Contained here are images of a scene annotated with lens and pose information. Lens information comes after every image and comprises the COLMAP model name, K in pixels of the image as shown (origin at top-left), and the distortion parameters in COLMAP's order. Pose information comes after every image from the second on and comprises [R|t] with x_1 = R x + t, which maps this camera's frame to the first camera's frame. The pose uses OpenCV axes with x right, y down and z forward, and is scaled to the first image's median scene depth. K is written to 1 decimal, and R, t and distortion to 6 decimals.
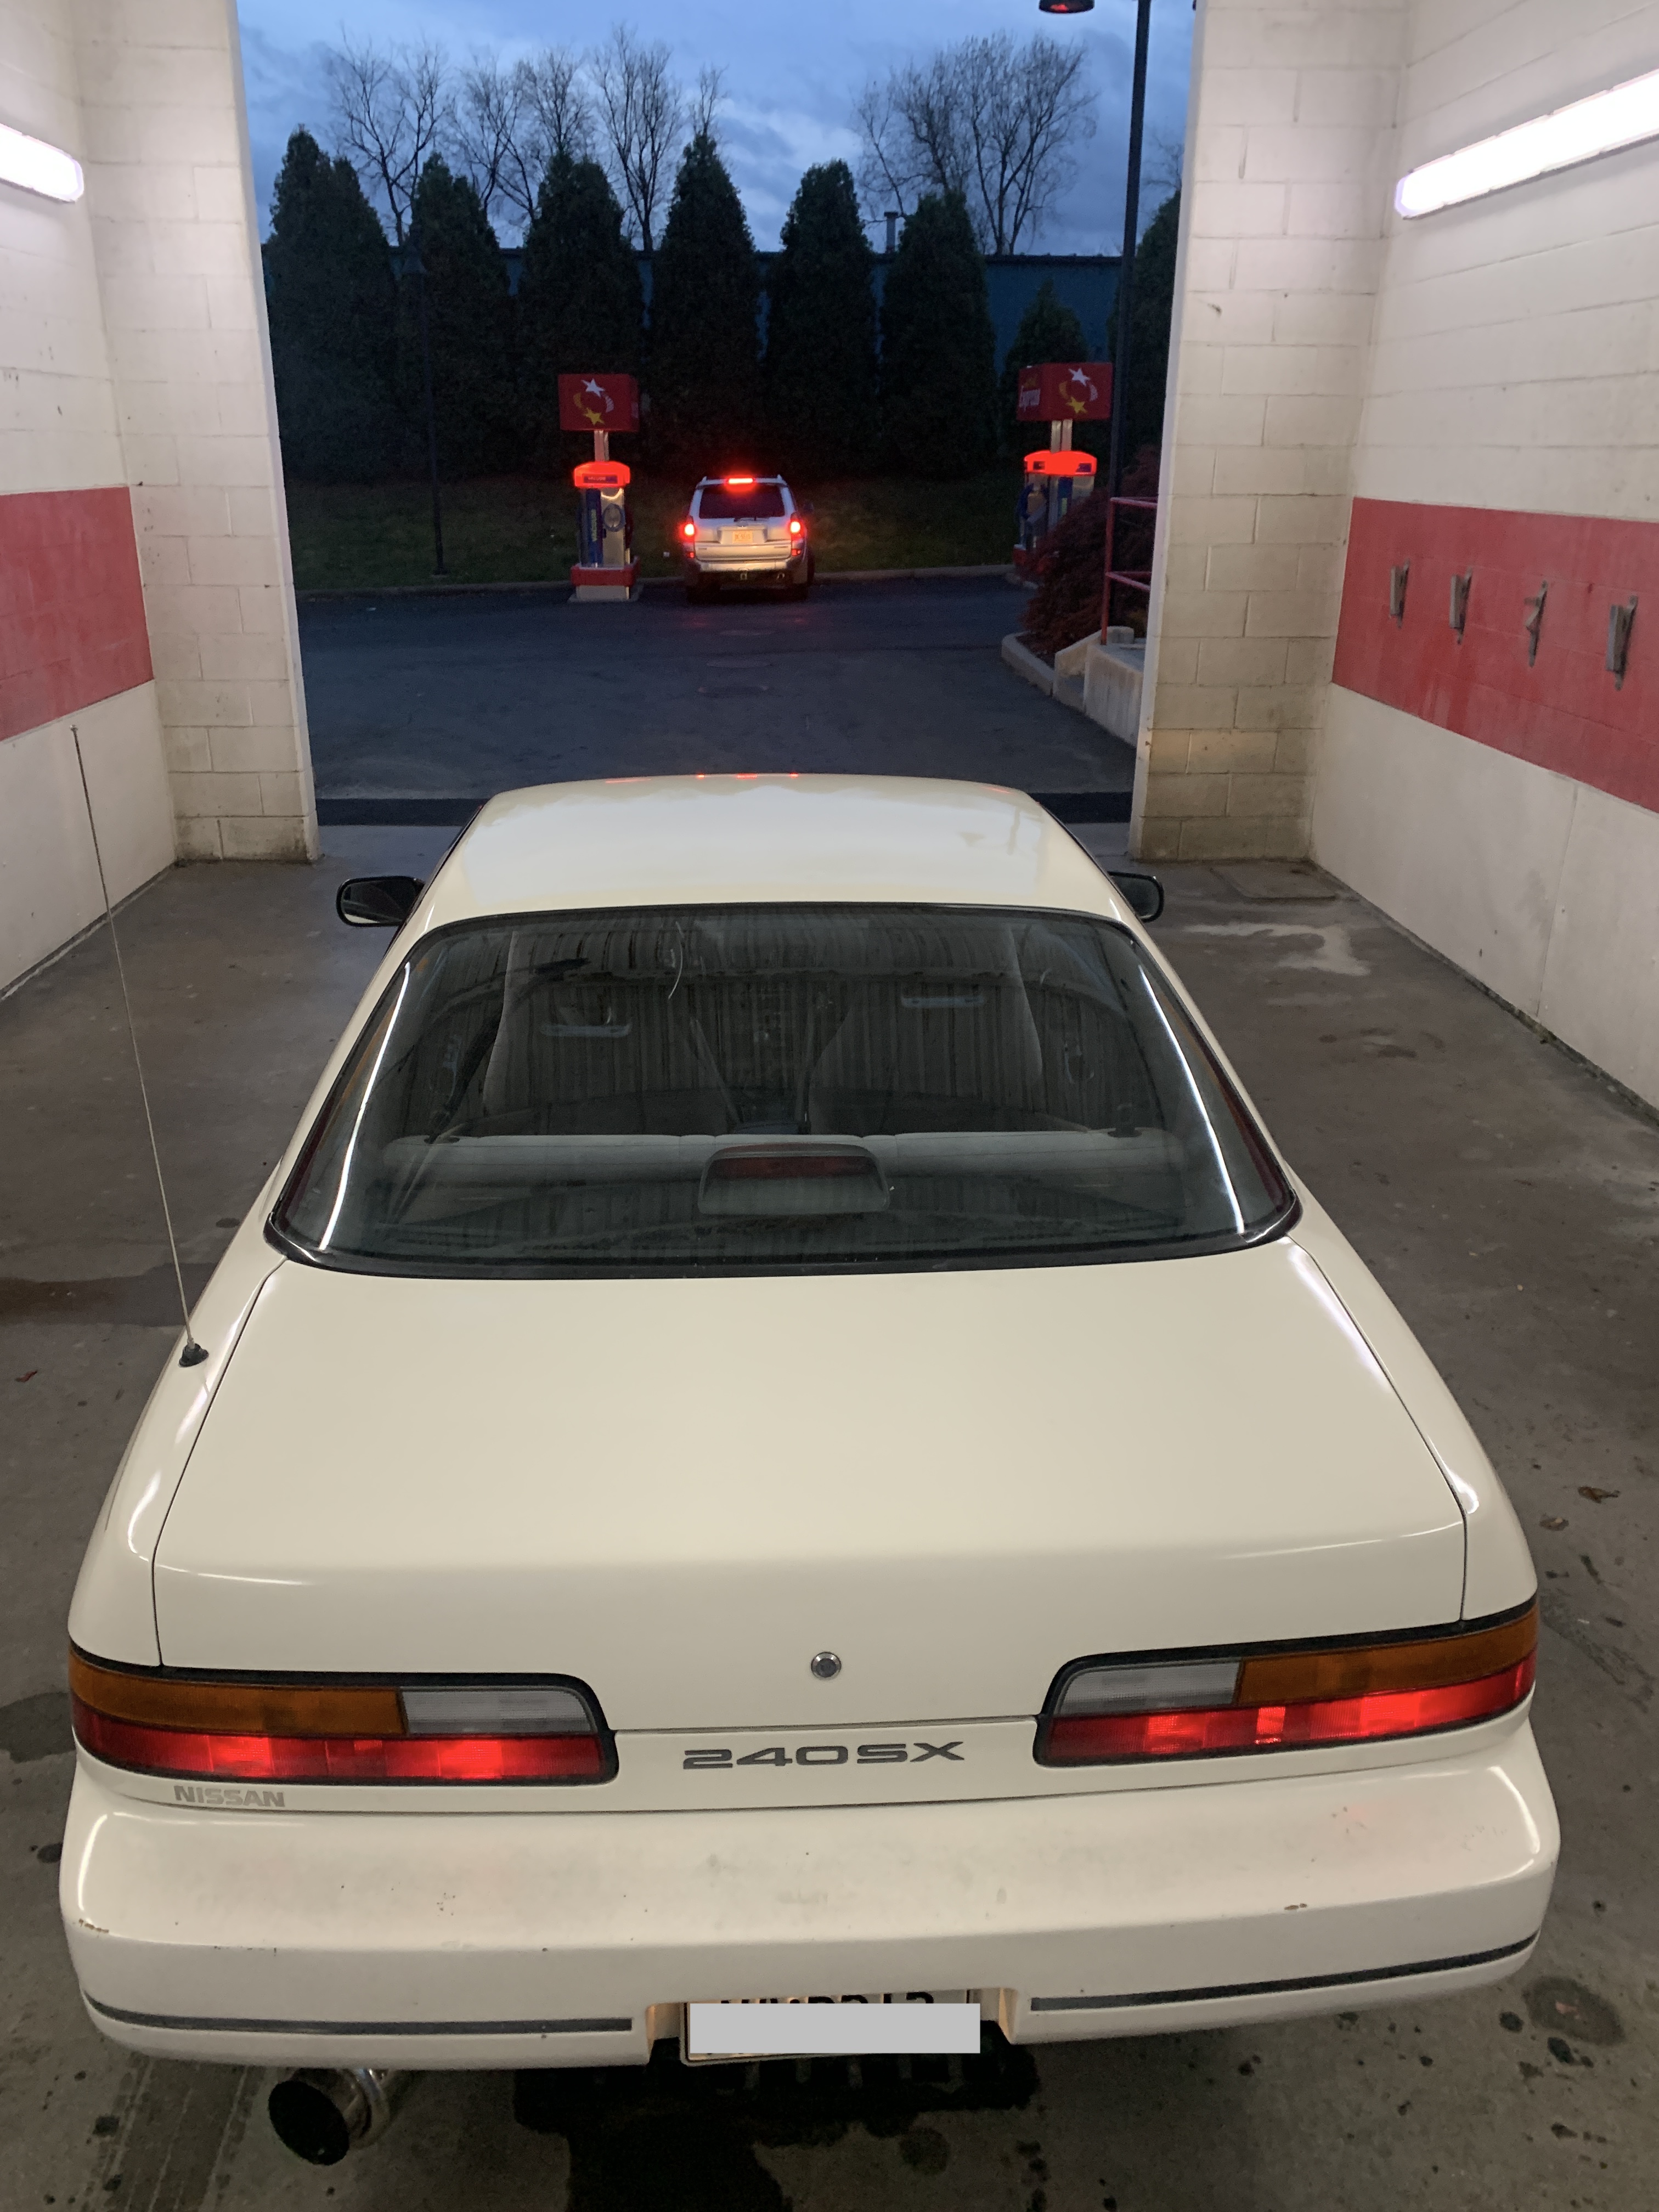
lens RADIAL K [[1694.1, 0, 792.5], [0, 1694.1, 1071.8], [0, 0, 1]] dist [0.016903, -0.013548]
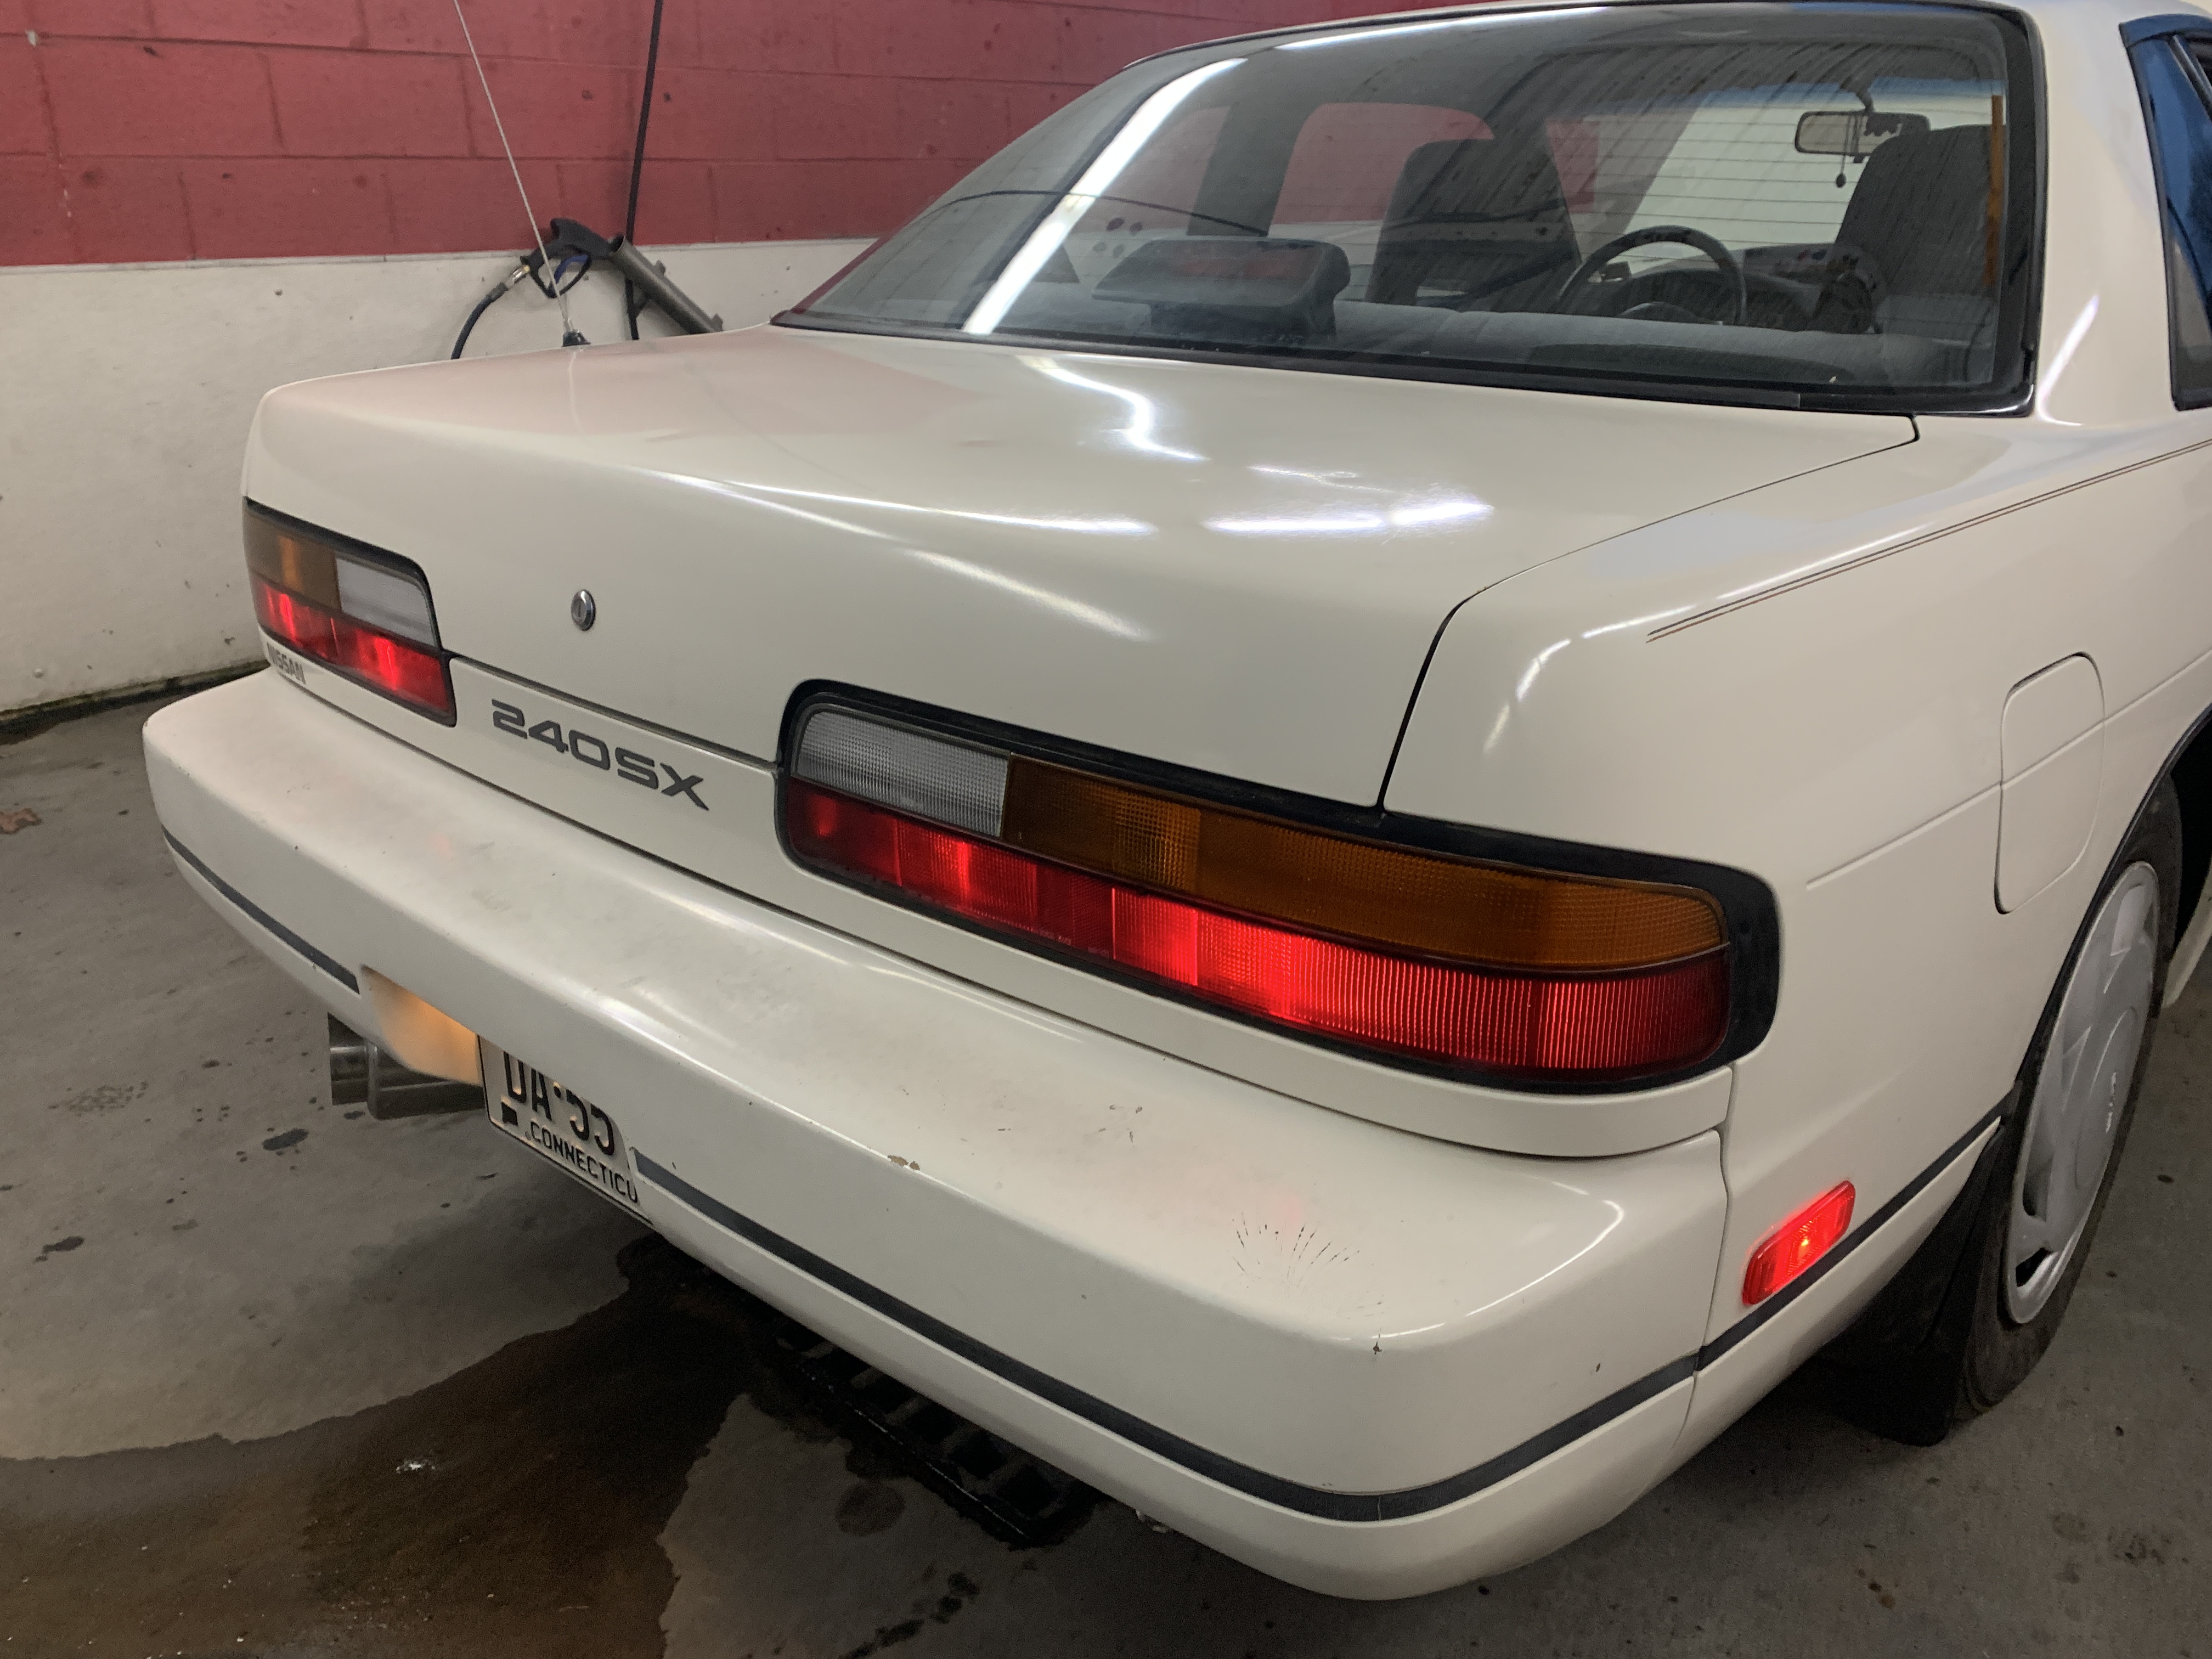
lens RADIAL K [[1694.1, 0, 1102.3], [0, 1694.1, 825.0], [0, 0, 1]] dist [0.016903, -0.013548]
pose [[0.712452, 0.251422, -0.655133, 0.530306], [-0.242960, 0.964246, 0.105835, 0.241286], [0.658319, 0.083768, 0.748064, 0.478935]]
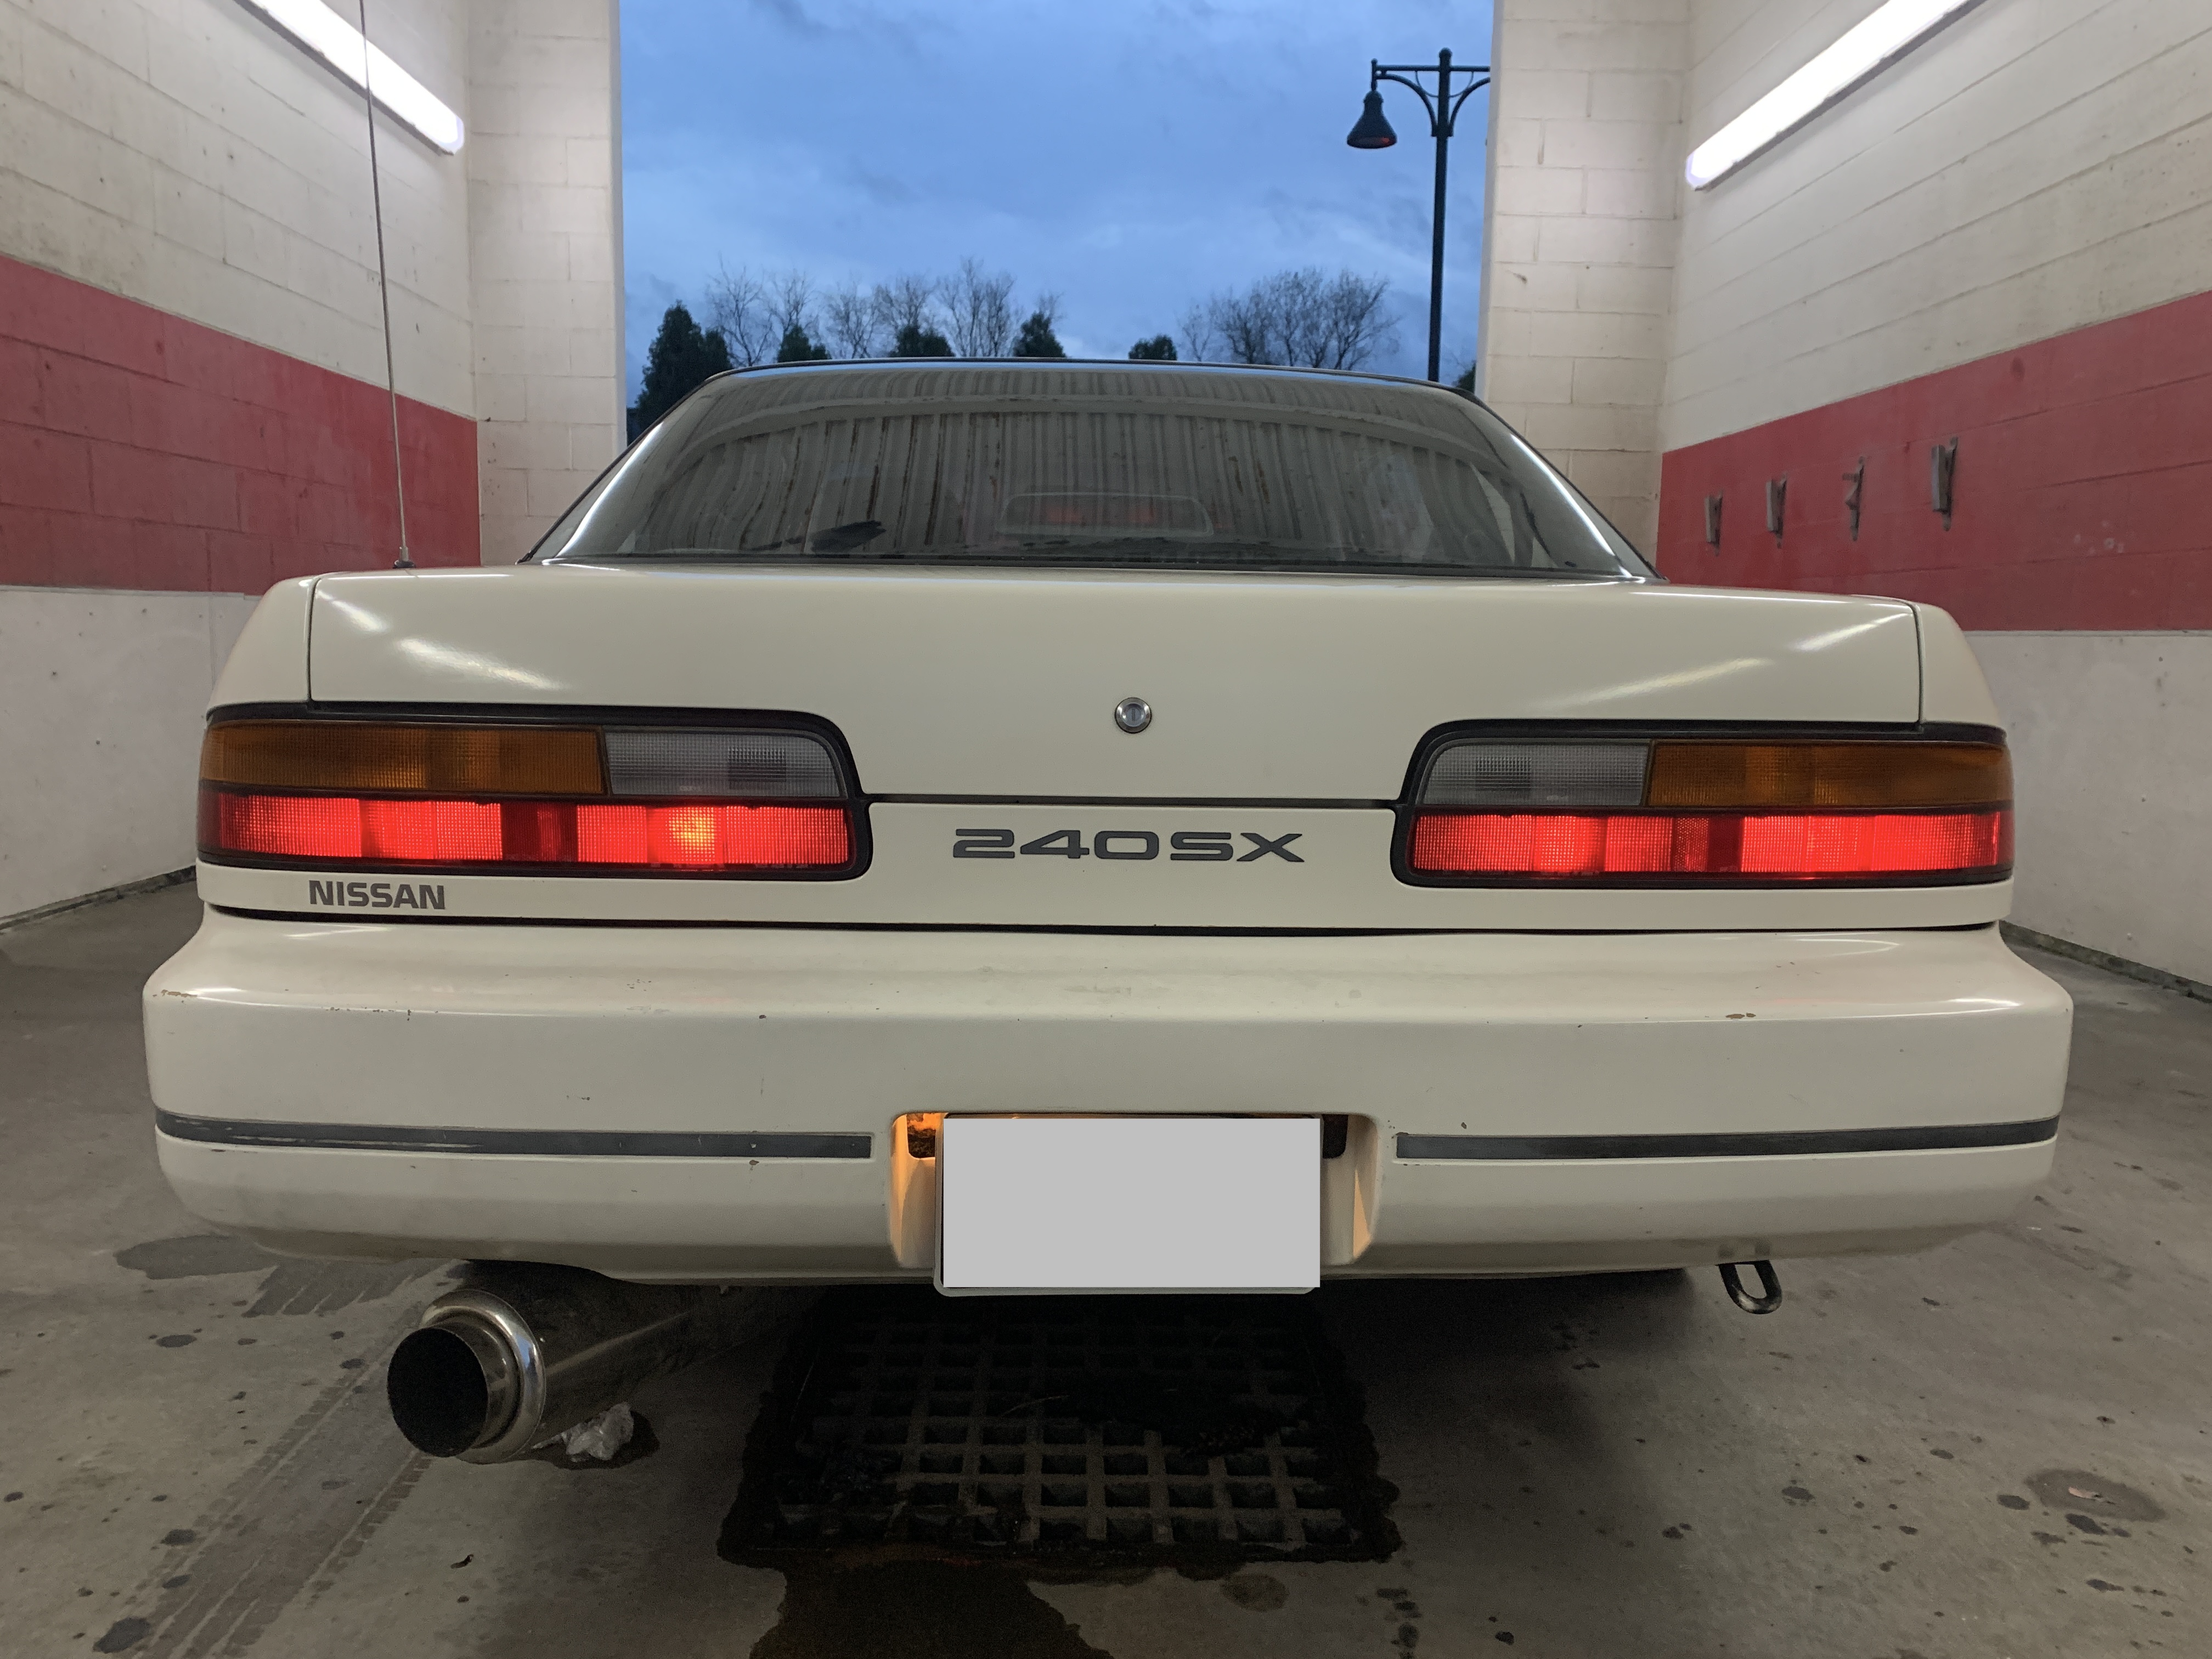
lens RADIAL K [[1694.1, 0, 1094.6], [0, 1694.1, 831.6], [0, 0, 1]] dist [0.016903, -0.013548]
pose [[0.999776, 0.017811, -0.011418, 0.009016], [-0.019954, 0.973191, -0.229129, 0.461460], [0.007031, 0.229306, 0.973329, 0.181889]]
